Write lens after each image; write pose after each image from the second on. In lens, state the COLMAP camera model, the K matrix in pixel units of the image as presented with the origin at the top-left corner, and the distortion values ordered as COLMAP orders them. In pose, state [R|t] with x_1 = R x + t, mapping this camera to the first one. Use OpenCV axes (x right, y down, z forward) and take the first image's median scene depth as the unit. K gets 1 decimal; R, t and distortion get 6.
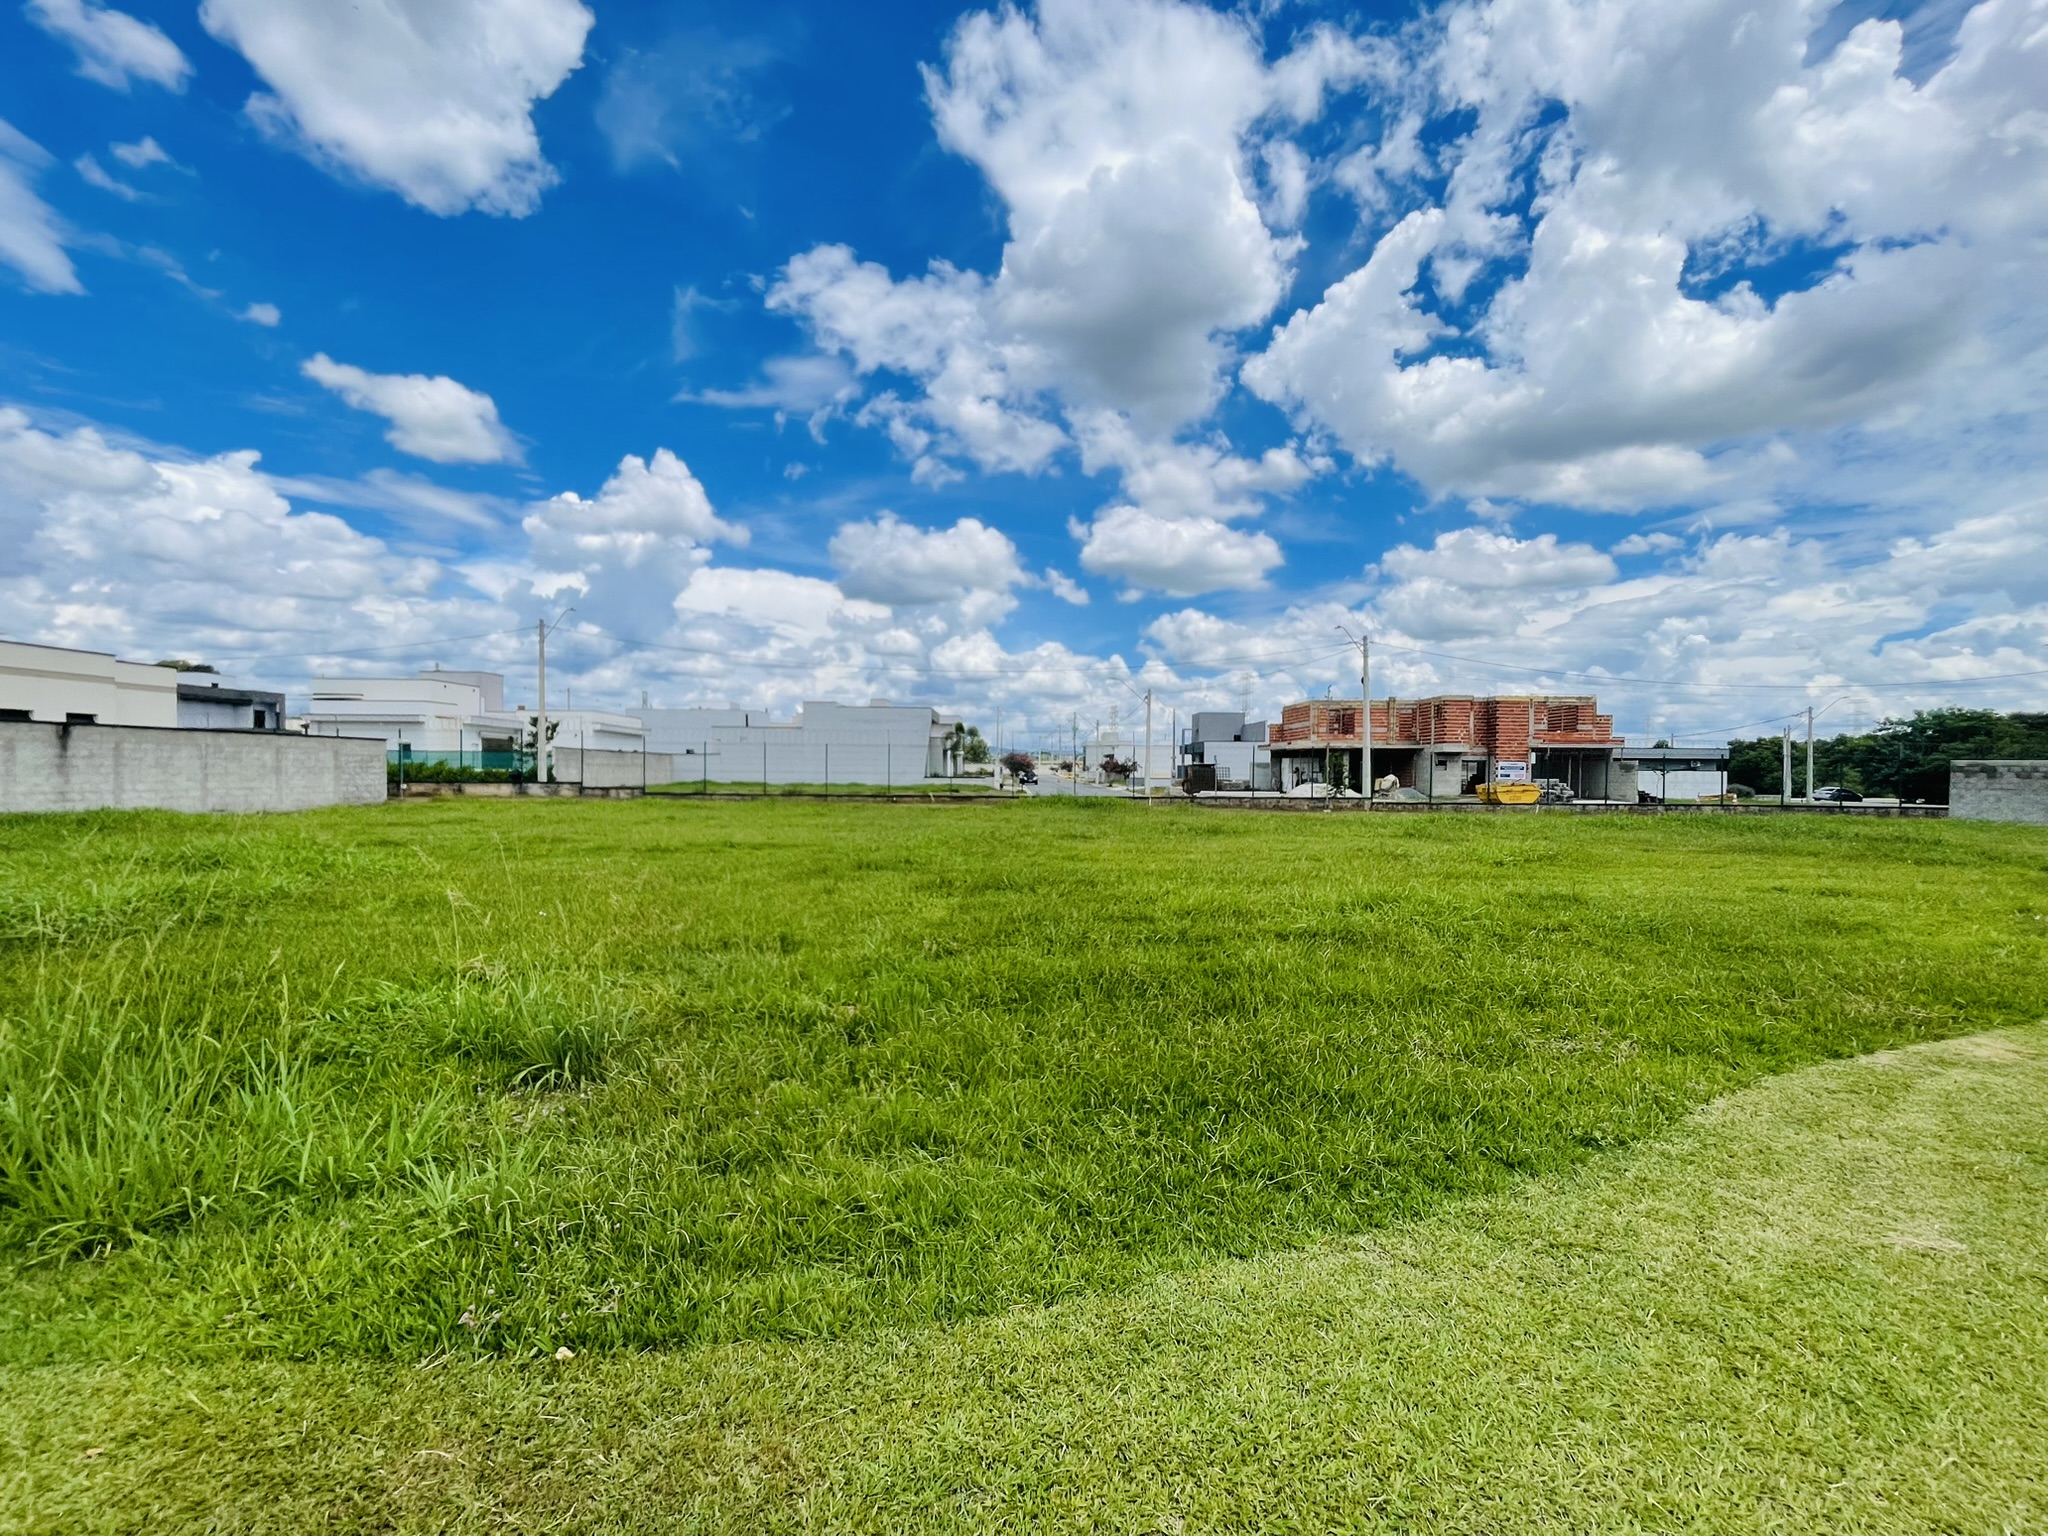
lens RADIAL K [[841.7, 0, 1014.9], [0, 841.7, 803.9], [0, 0, 1]] dist [-0.002073, -0.001703]
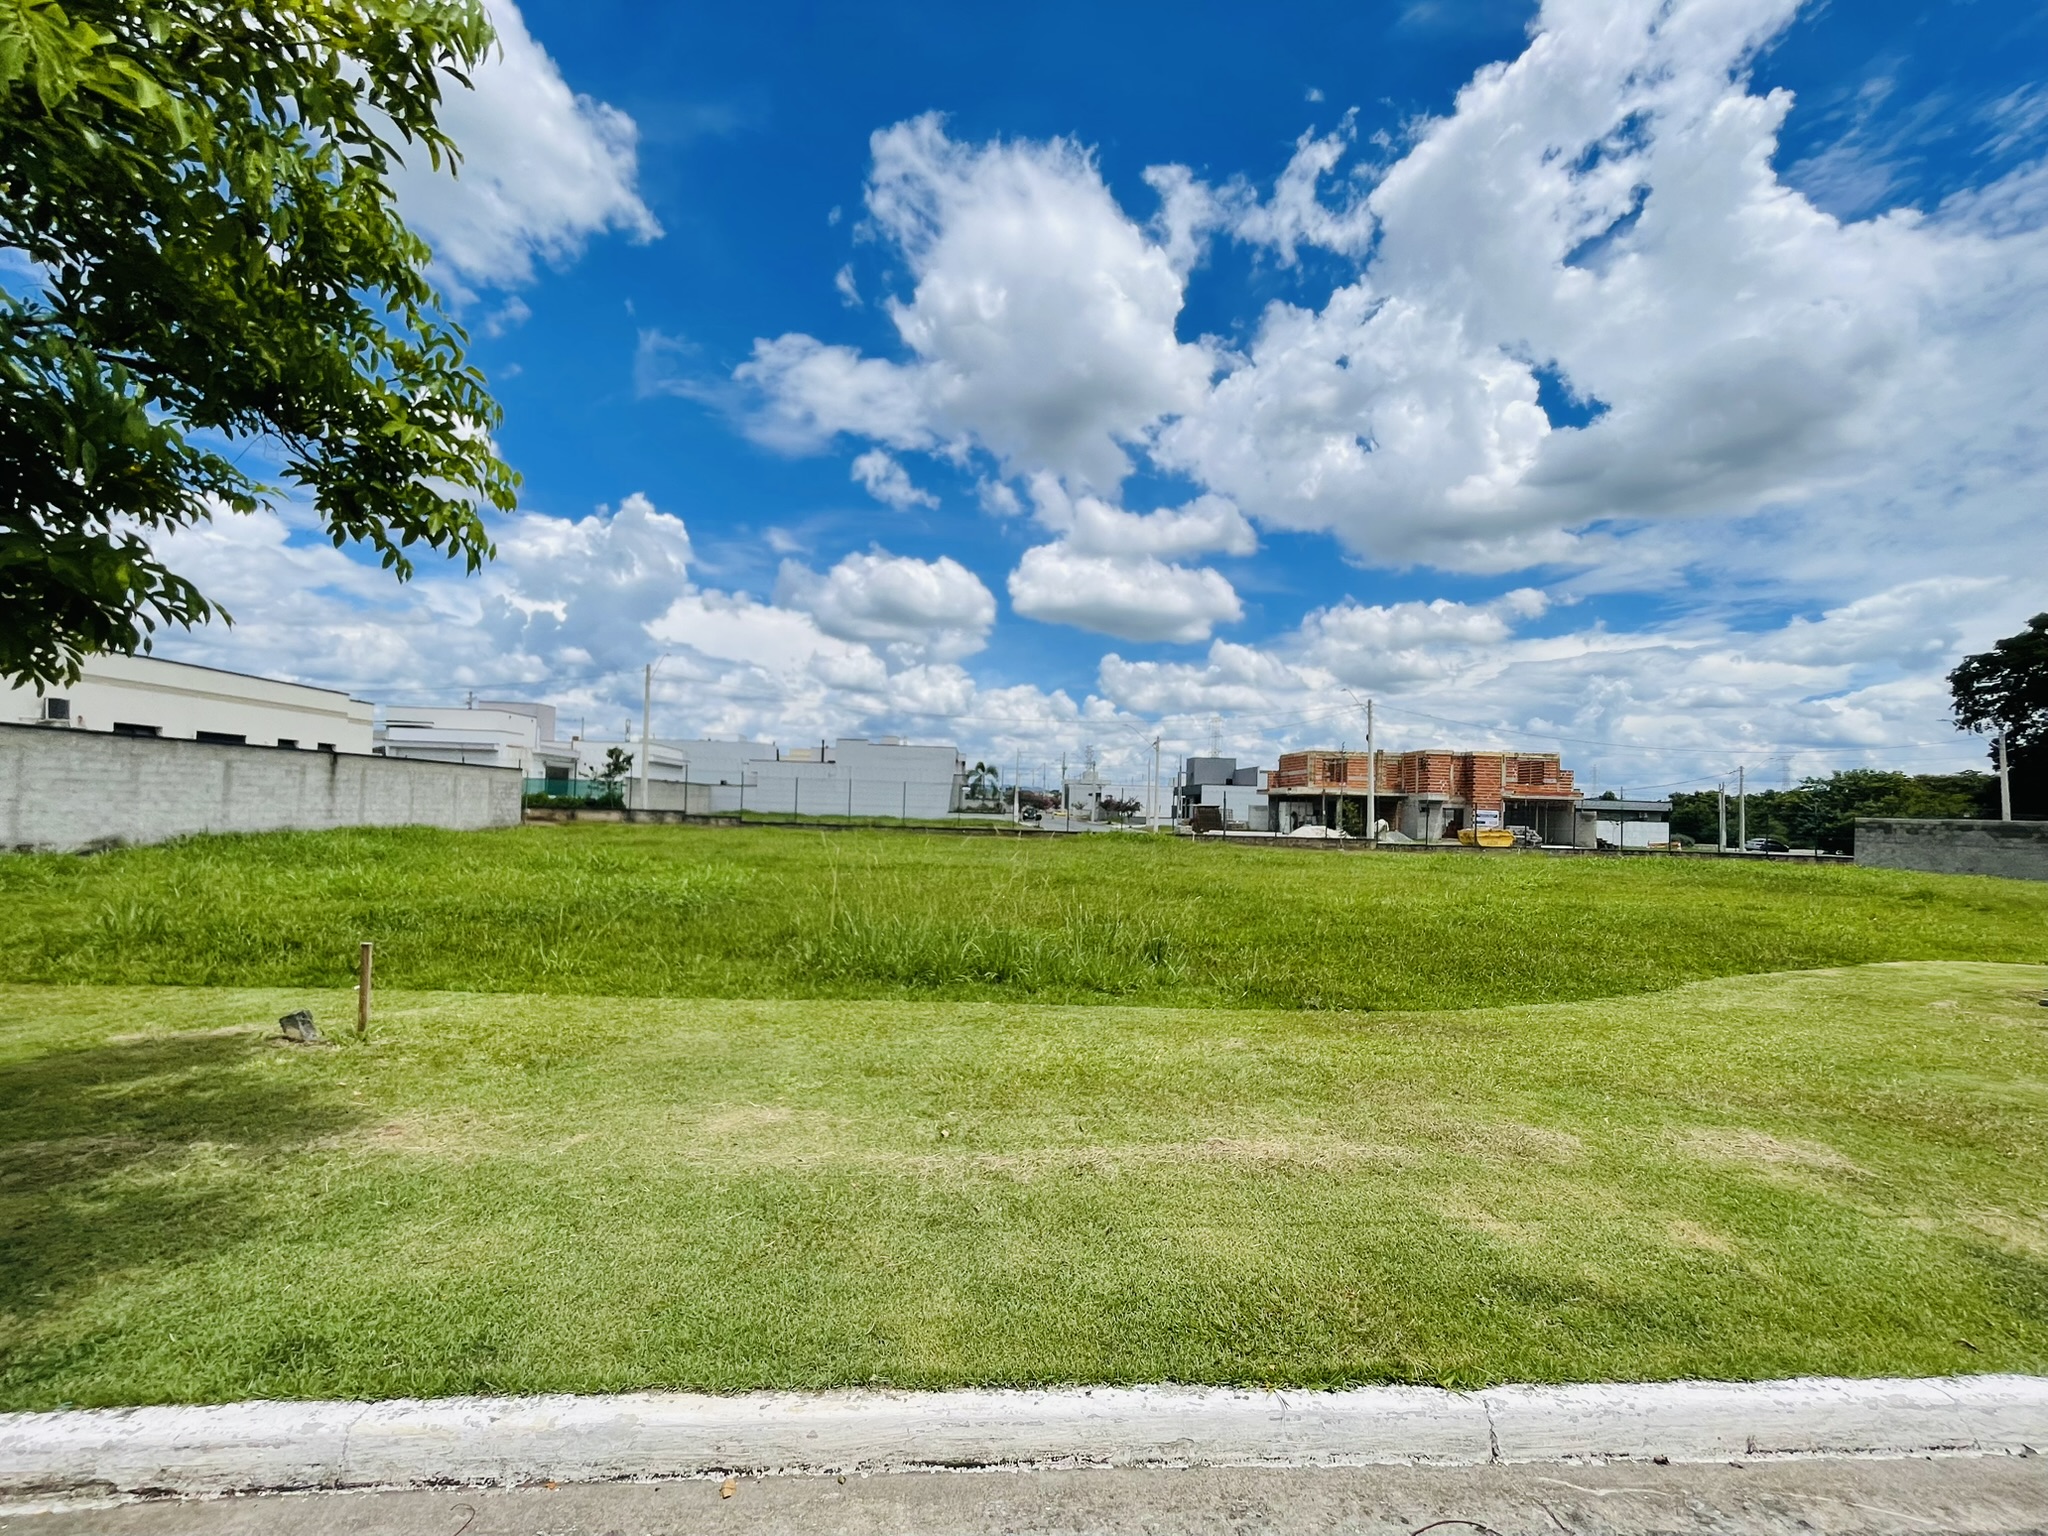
lens RADIAL K [[841.7, 0, 1005.6], [0, 841.7, 776.5], [0, 0, 1]] dist [-0.002073, -0.001703]
pose [[0.998887, 0.024077, 0.040572, -0.085383], [-0.020980, 0.996956, -0.075095, 0.002566], [-0.042256, 0.074160, 0.996351, -0.083724]]
